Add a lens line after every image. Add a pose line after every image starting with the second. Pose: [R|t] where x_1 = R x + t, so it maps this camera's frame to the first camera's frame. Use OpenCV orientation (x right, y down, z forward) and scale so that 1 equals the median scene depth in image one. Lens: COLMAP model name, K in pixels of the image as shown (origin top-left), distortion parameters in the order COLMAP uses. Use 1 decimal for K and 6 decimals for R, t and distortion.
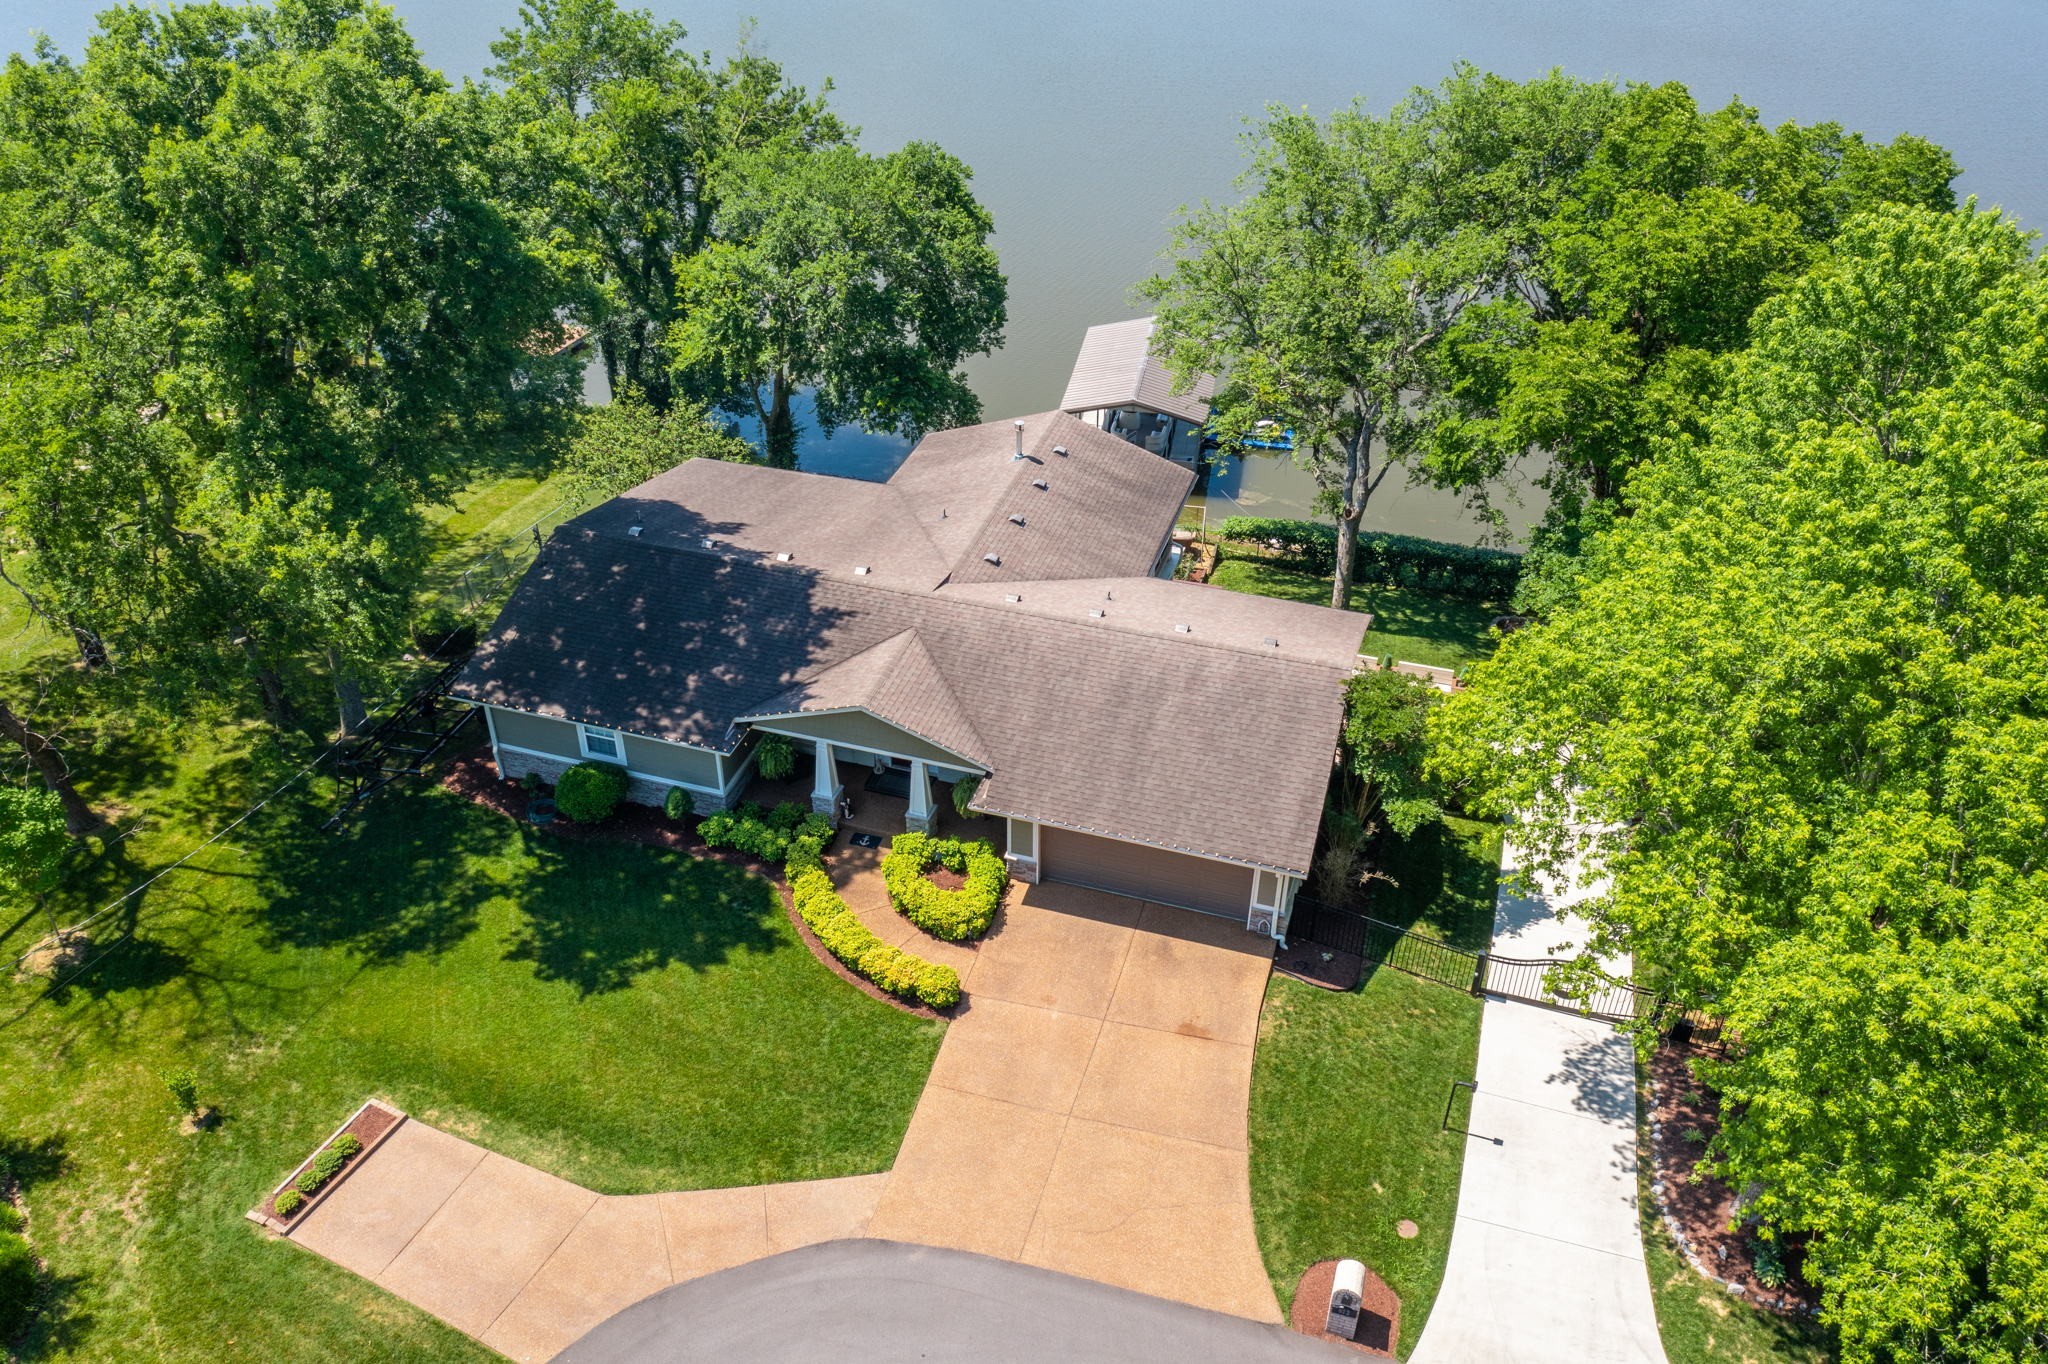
lens RADIAL K [[1613.5, 0, 1025.6], [0, 1613.5, 667.8], [0, 0, 1]] dist [-0.016007, 0.004695]
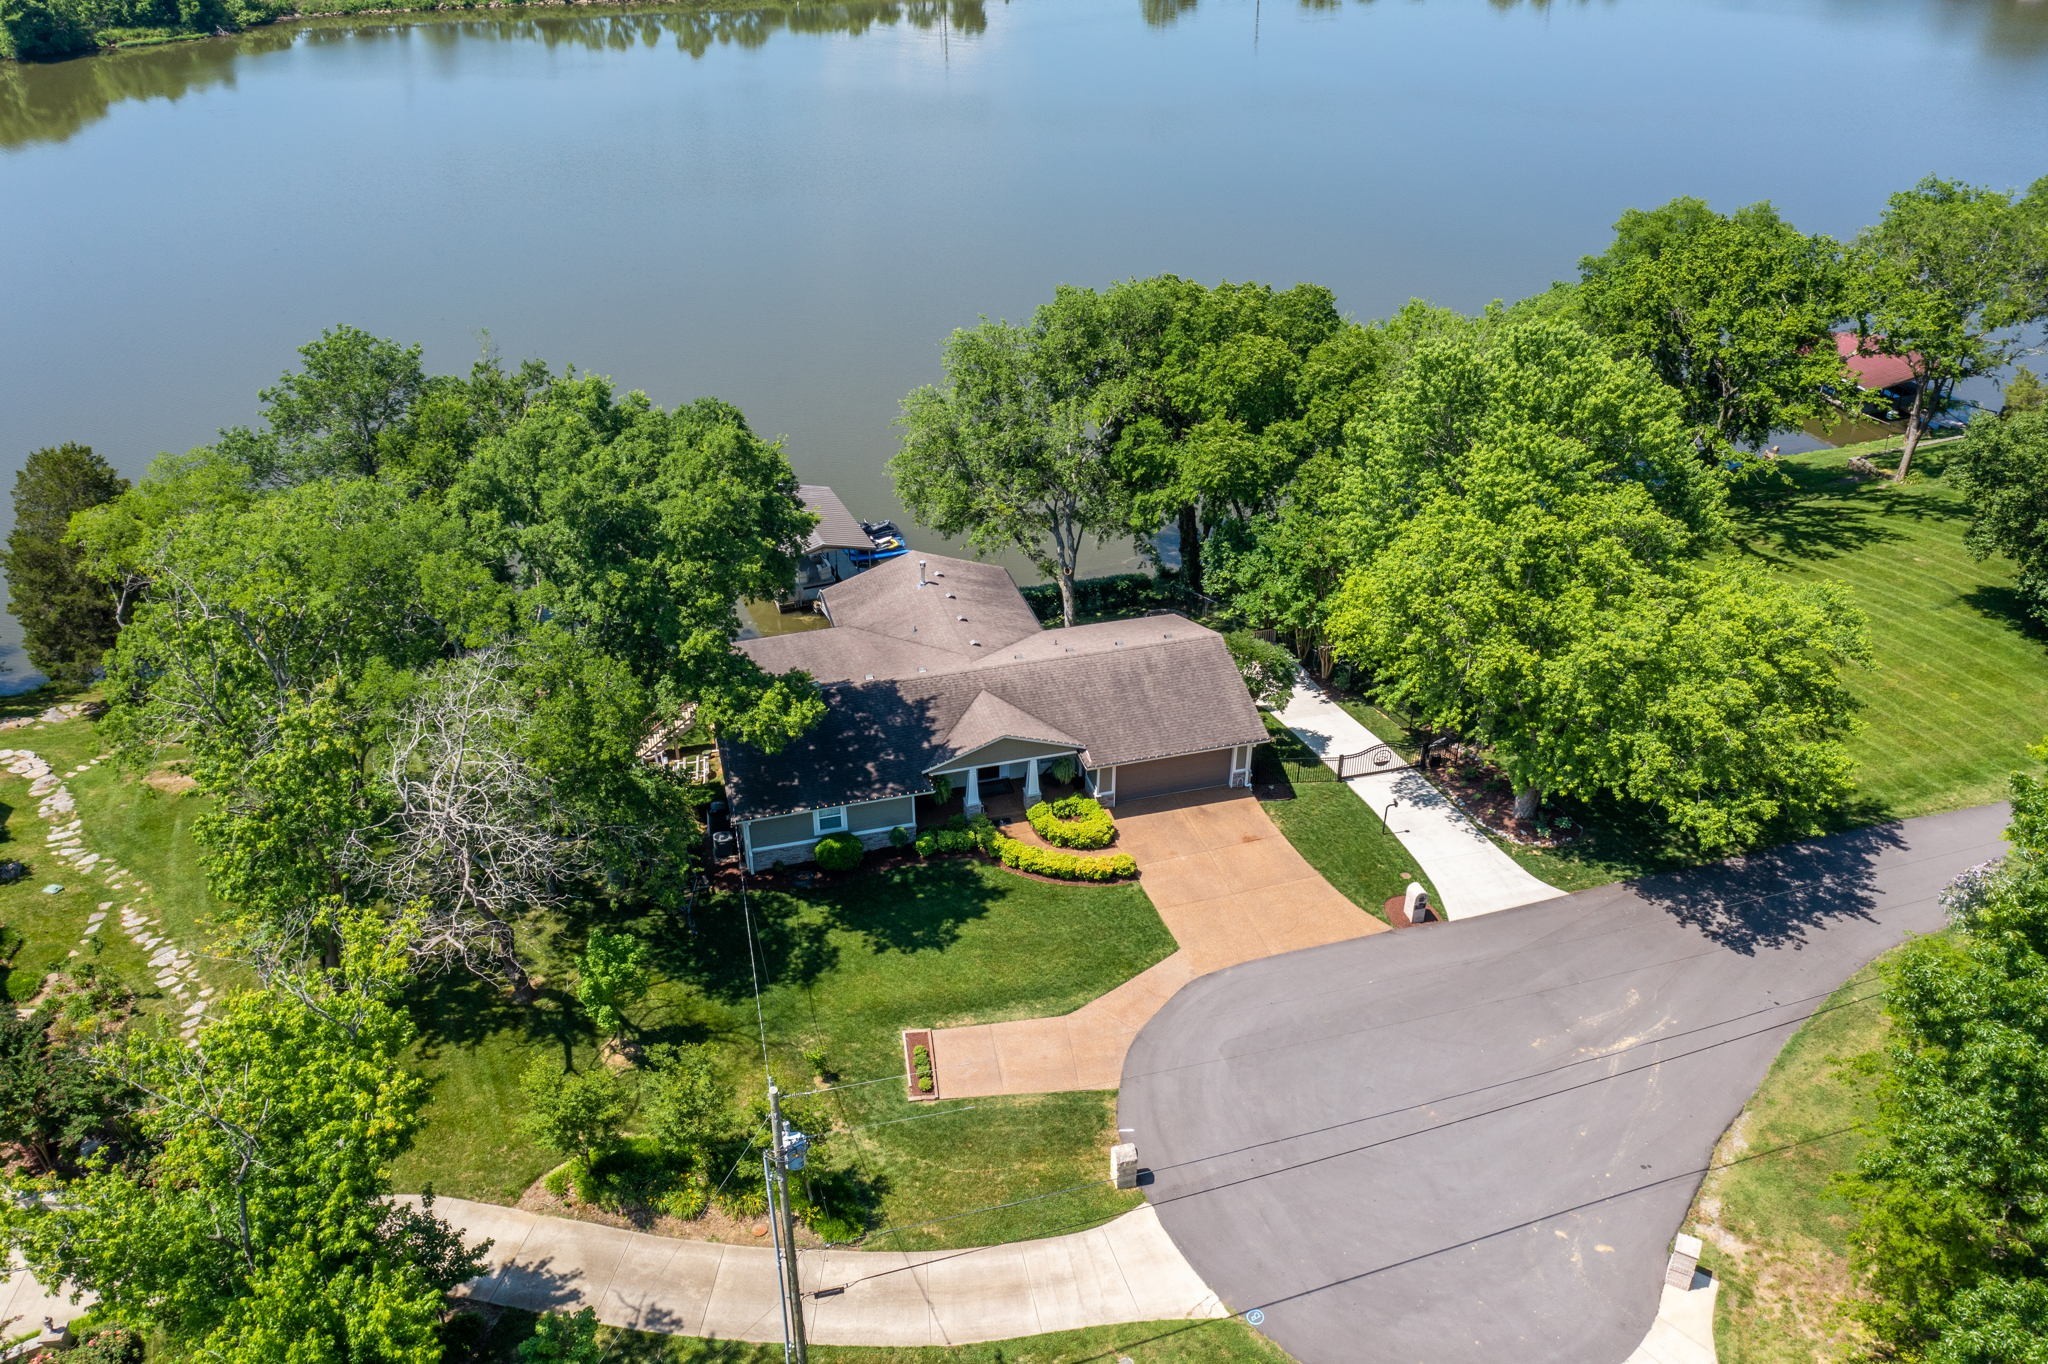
lens RADIAL K [[1613.5, 0, 1029.9], [0, 1613.5, 694.6], [0, 0, 1]] dist [-0.016007, 0.004695]
pose [[0.831677, -0.288448, 0.474459, -0.930835], [0.313721, 0.949128, 0.027104, -0.057836], [-0.458141, 0.126306, 0.879860, -0.517414]]
